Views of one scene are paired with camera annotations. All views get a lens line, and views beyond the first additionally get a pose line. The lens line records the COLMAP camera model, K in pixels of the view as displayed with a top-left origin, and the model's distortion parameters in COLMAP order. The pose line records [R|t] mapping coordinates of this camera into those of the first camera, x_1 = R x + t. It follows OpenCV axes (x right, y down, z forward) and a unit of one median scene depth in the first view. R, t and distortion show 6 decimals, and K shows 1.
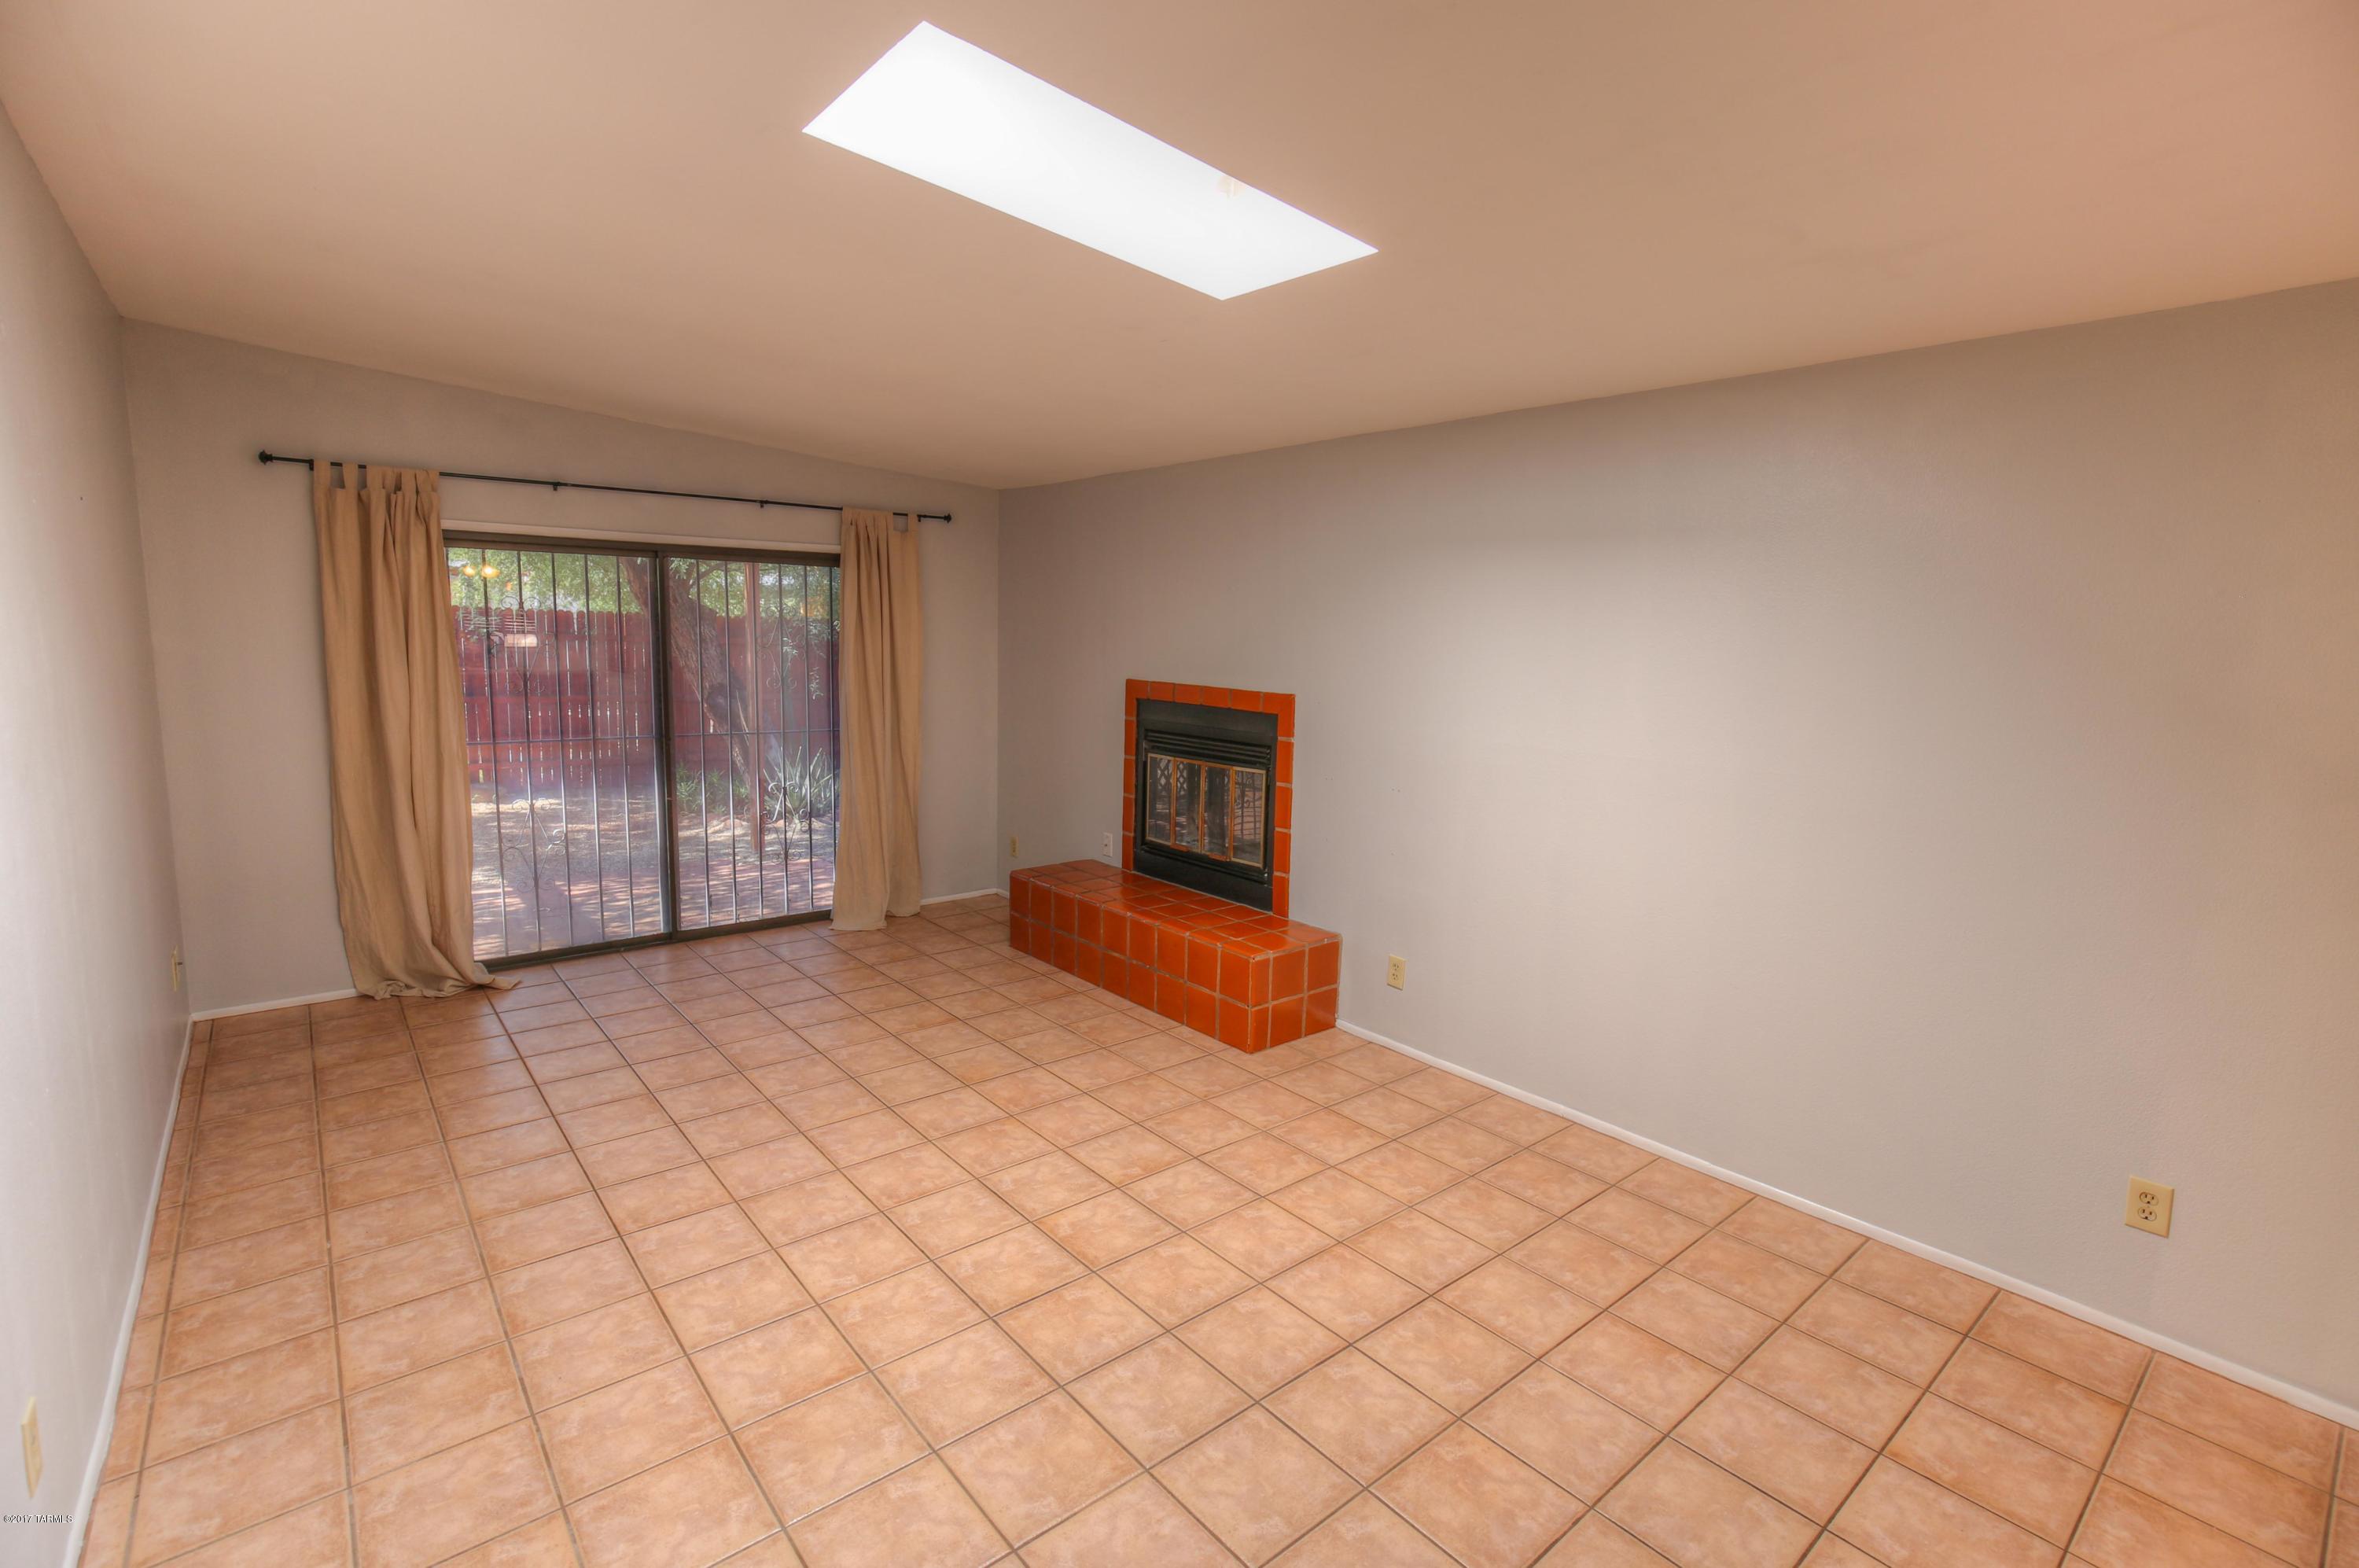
lens RADIAL K [[1077.2, 0, 1186.7], [0, 1077.2, 776.7], [0, 0, 1]] dist [-0.009919, 0.005131]
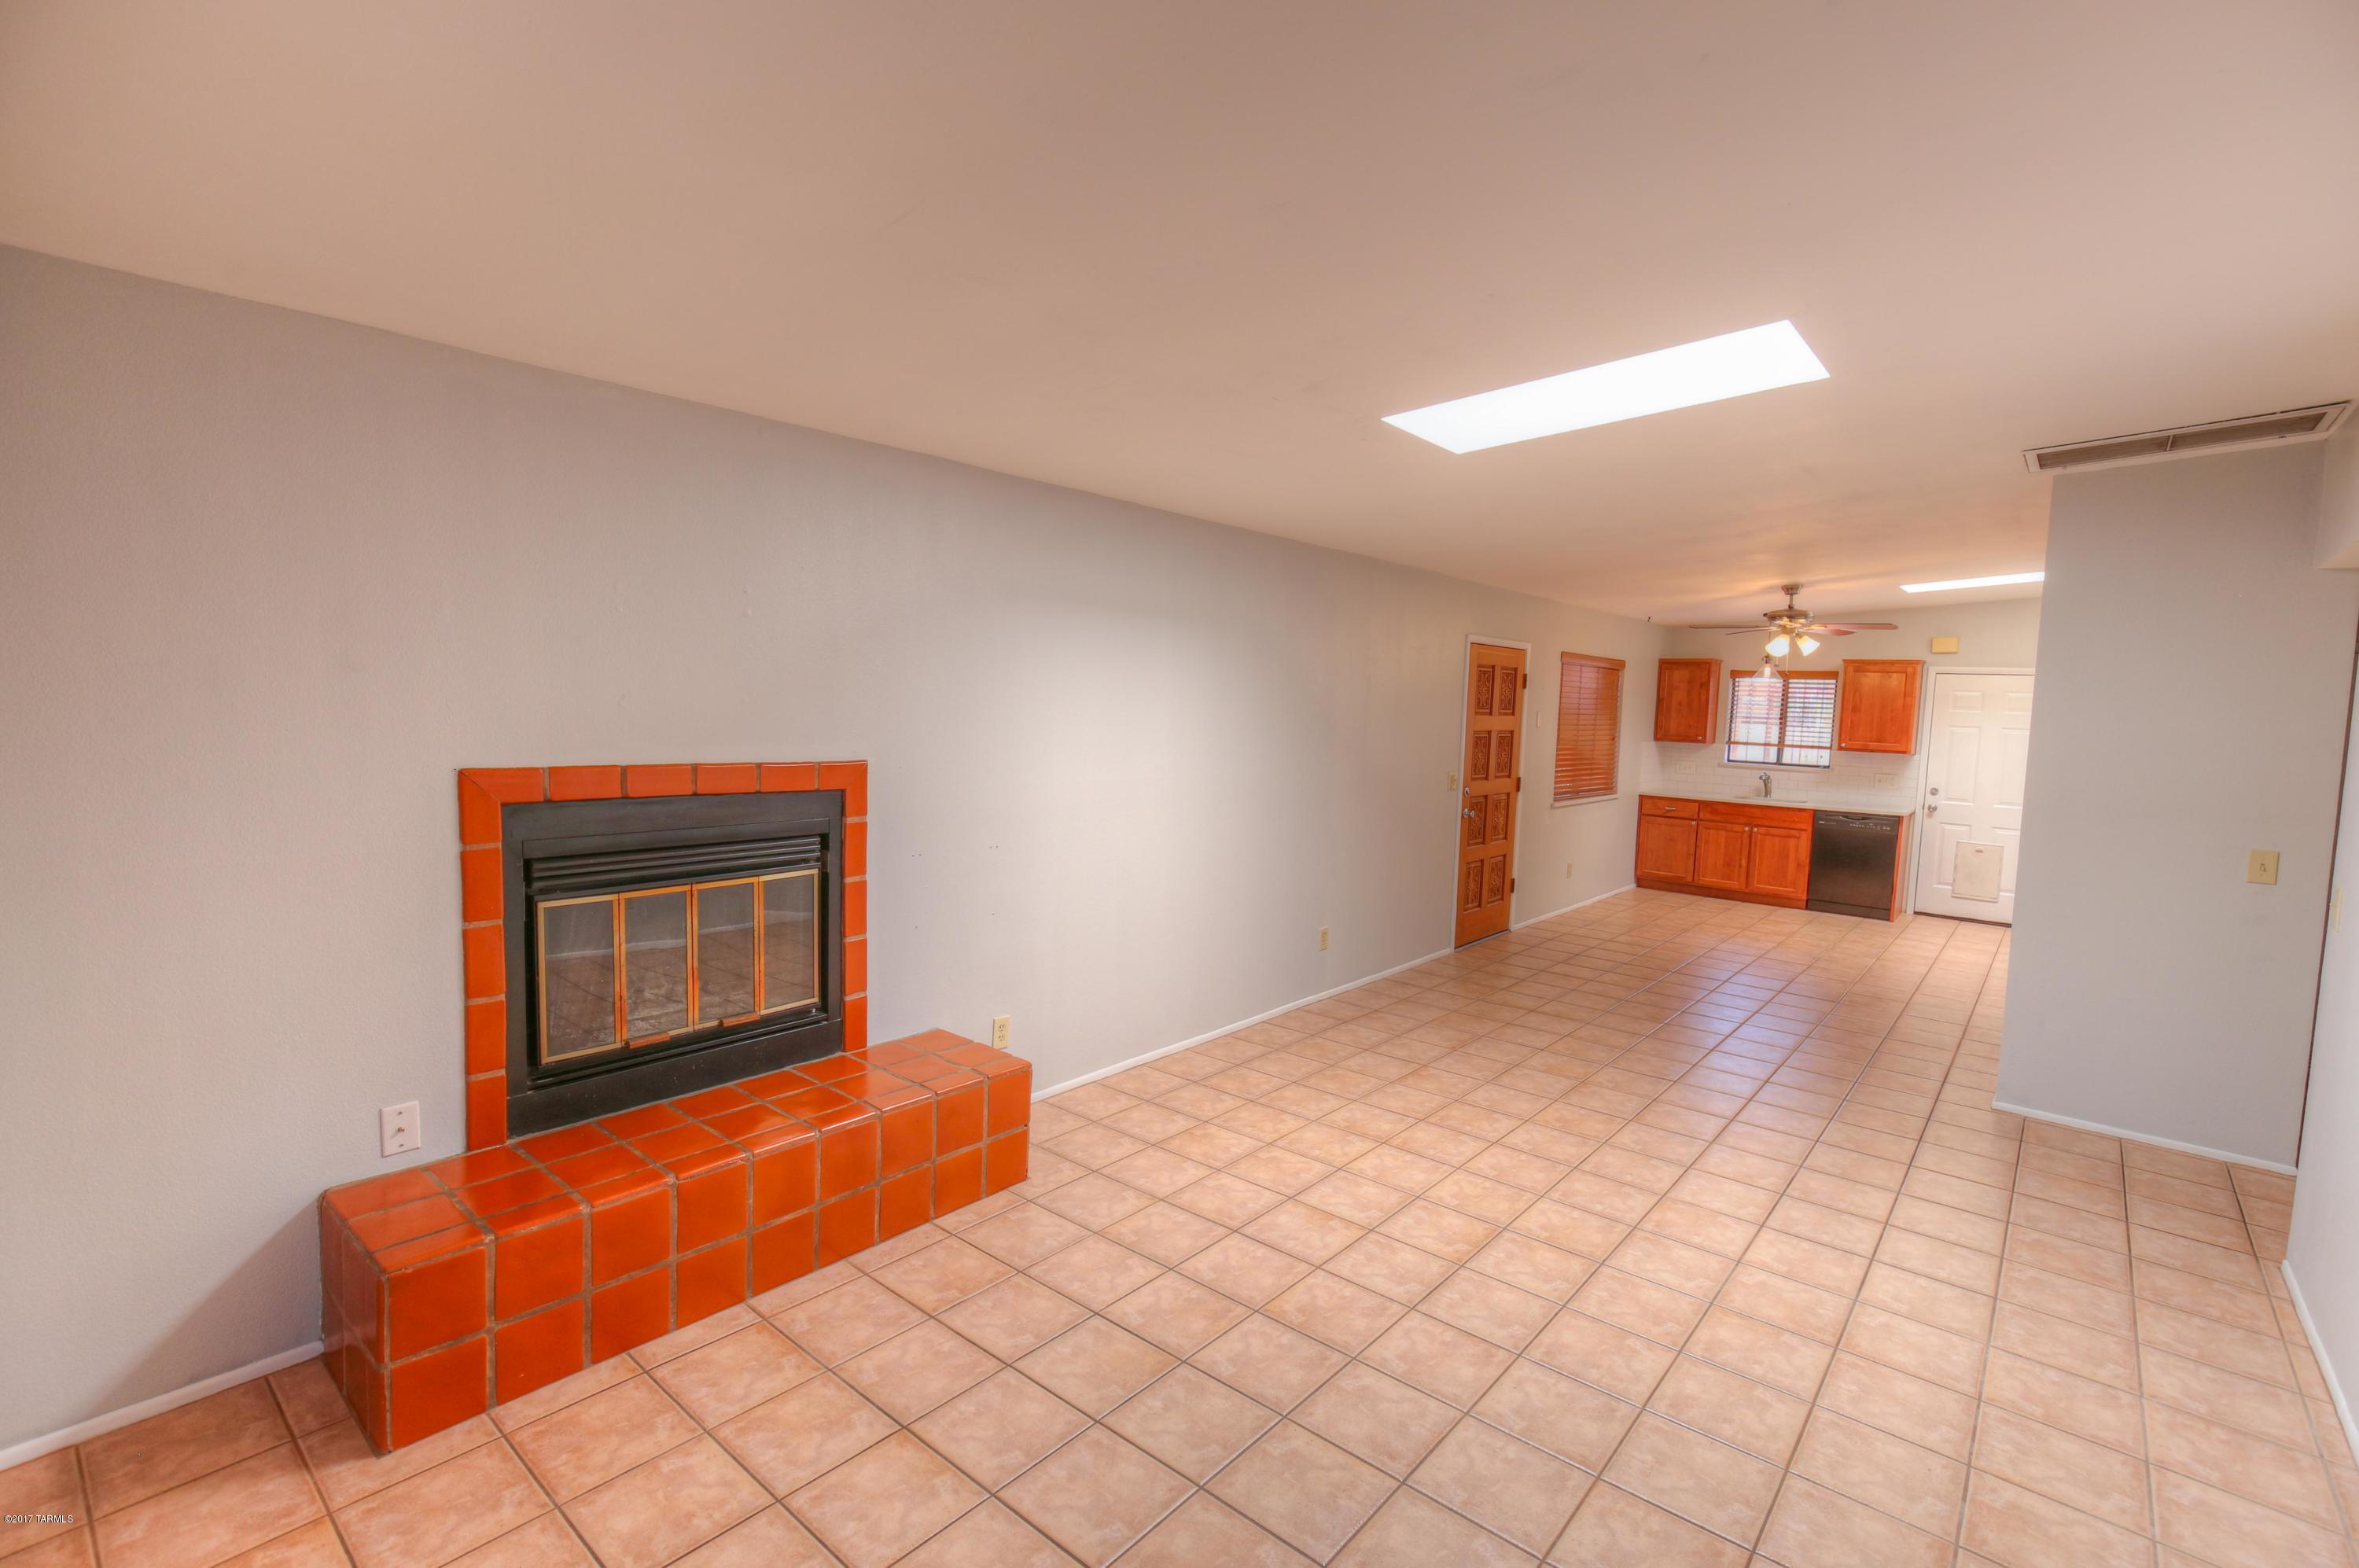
lens RADIAL K [[1077.2, 0, 1174.9], [0, 1077.2, 772.7], [0, 0, 1]] dist [-0.009919, 0.005131]
pose [[-0.161930, -0.100936, 0.981626, -0.916798], [0.095263, 0.988510, 0.117358, -0.179846], [-0.982193, 0.112517, -0.150454, 1.167878]]
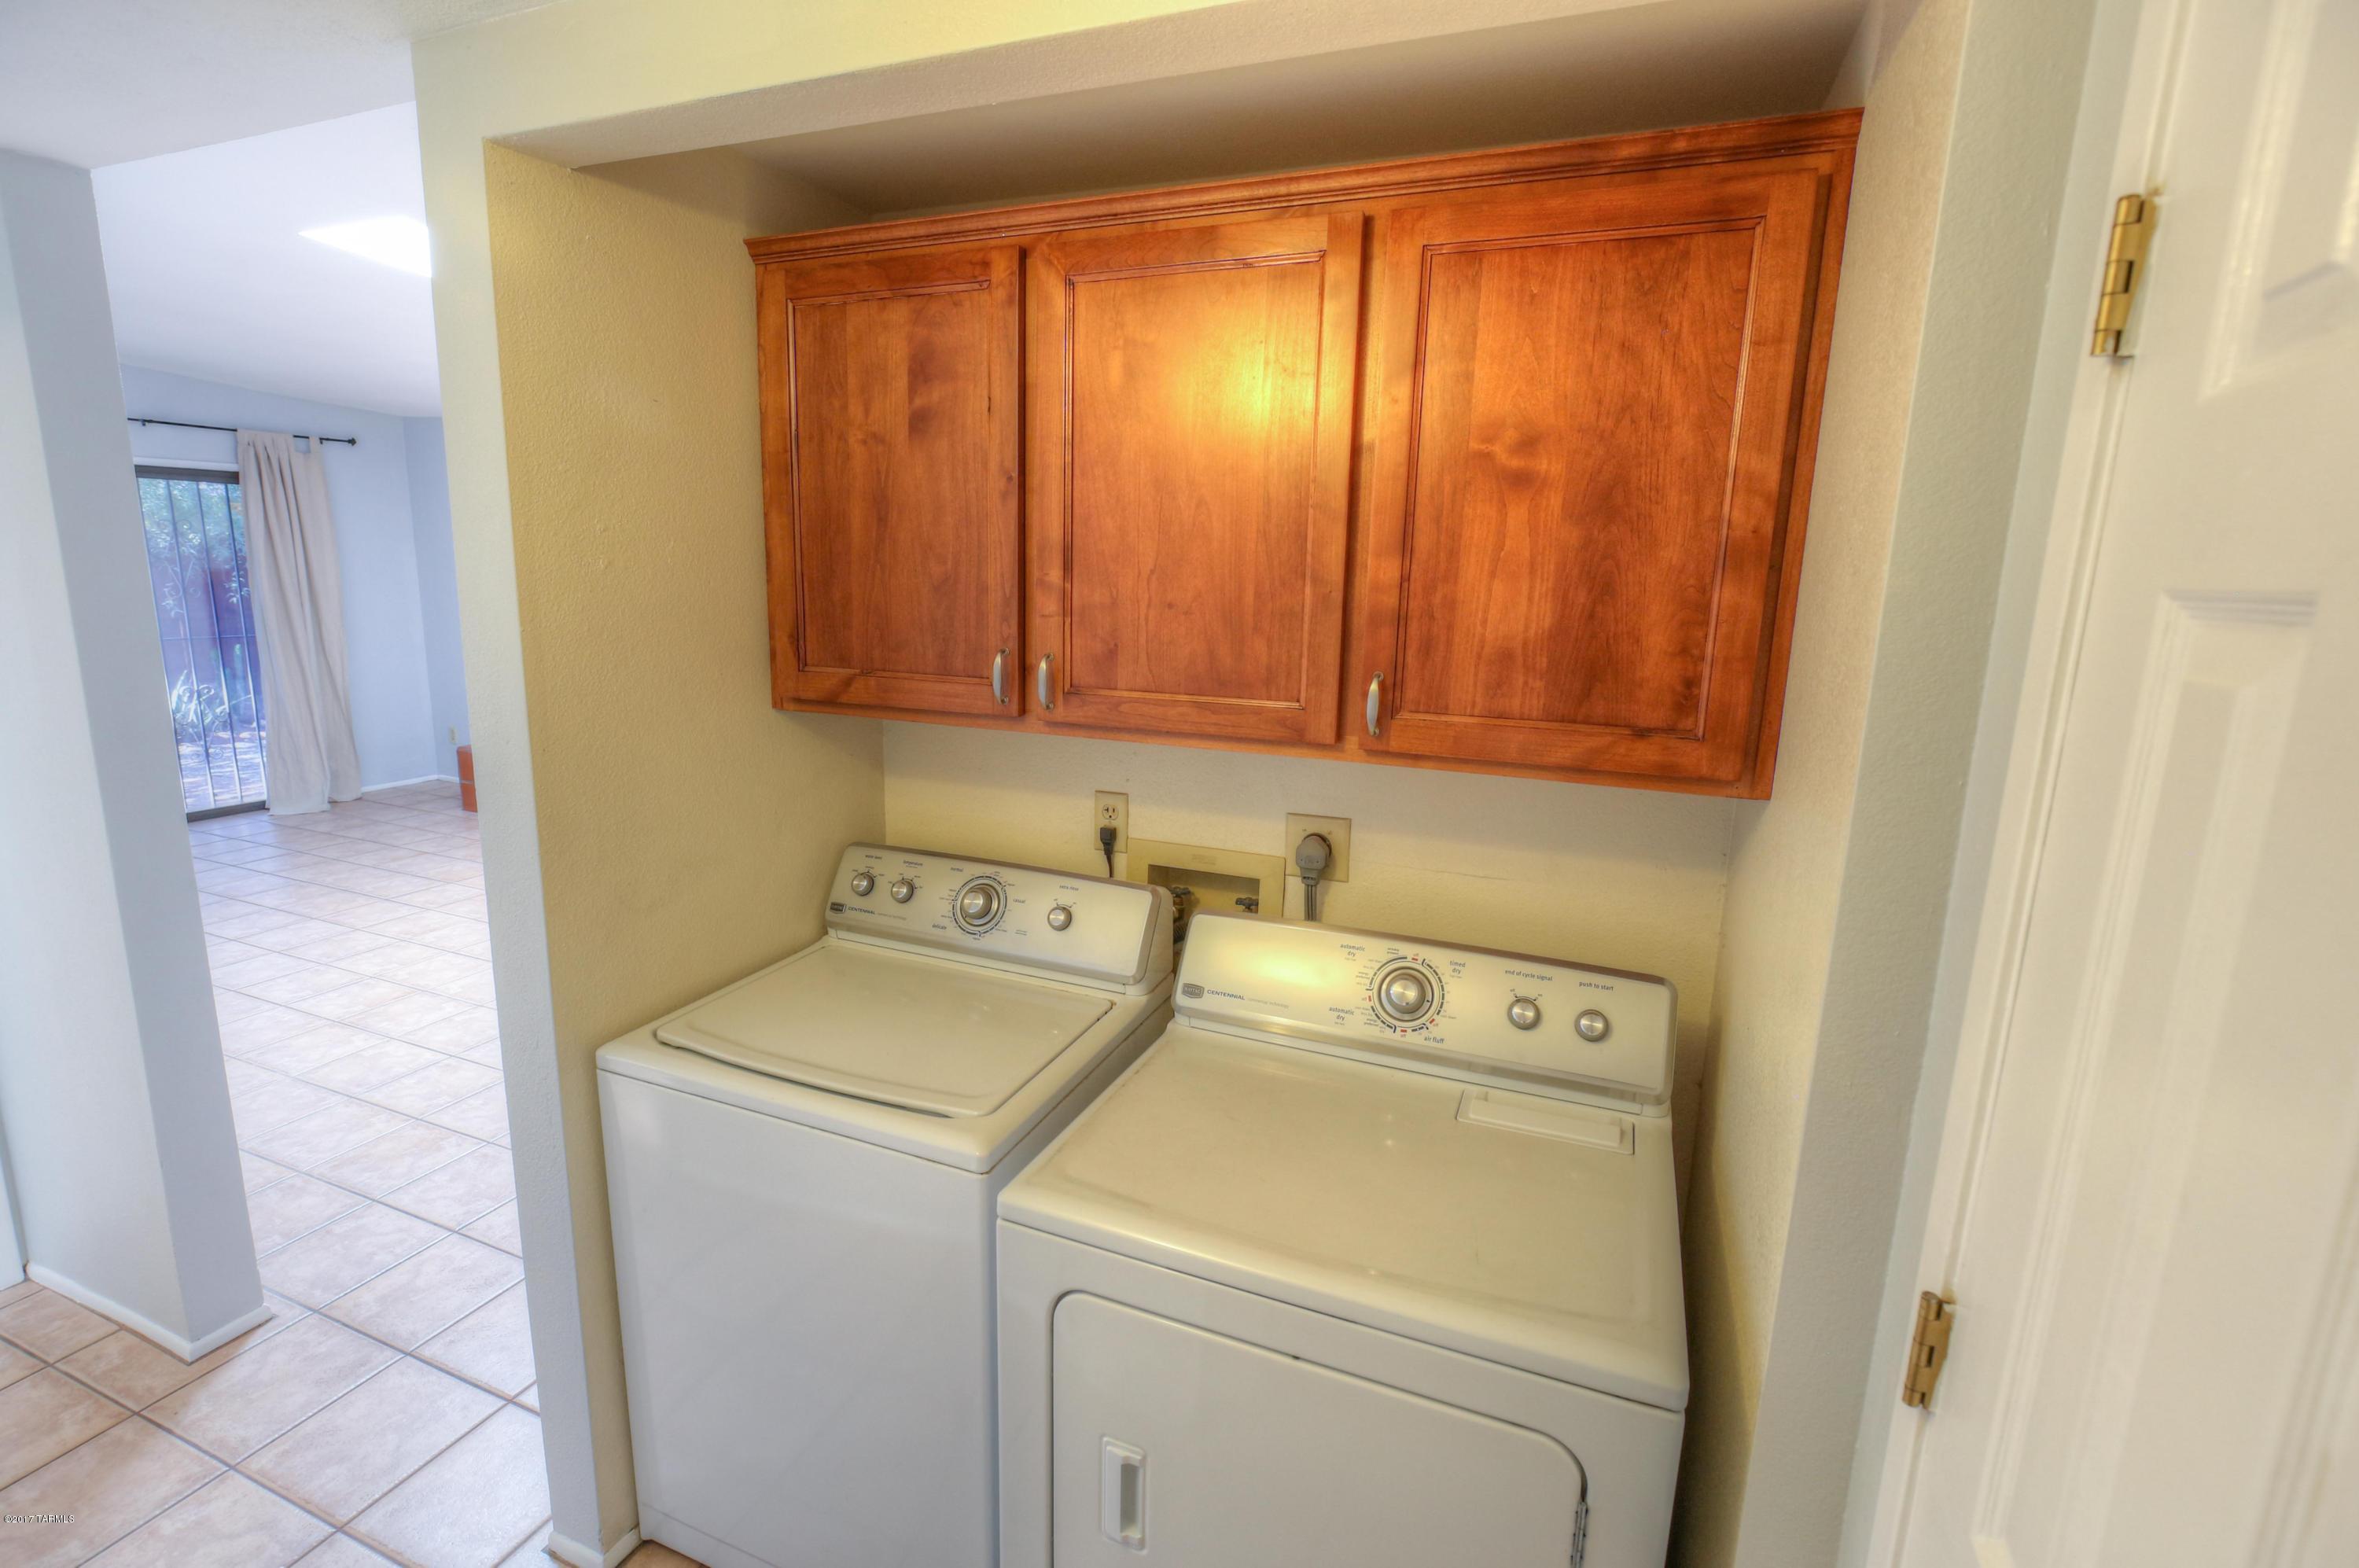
lens RADIAL K [[1077.2, 0, 1145.5], [0, 1077.2, 776.4], [0, 0, 1]] dist [-0.009919, 0.005131]
pose [[0.897918, -0.091015, 0.430650, 0.010380], [0.062209, 0.994808, 0.080538, 0.111238], [-0.435744, -0.045526, 0.898918, -0.625810]]
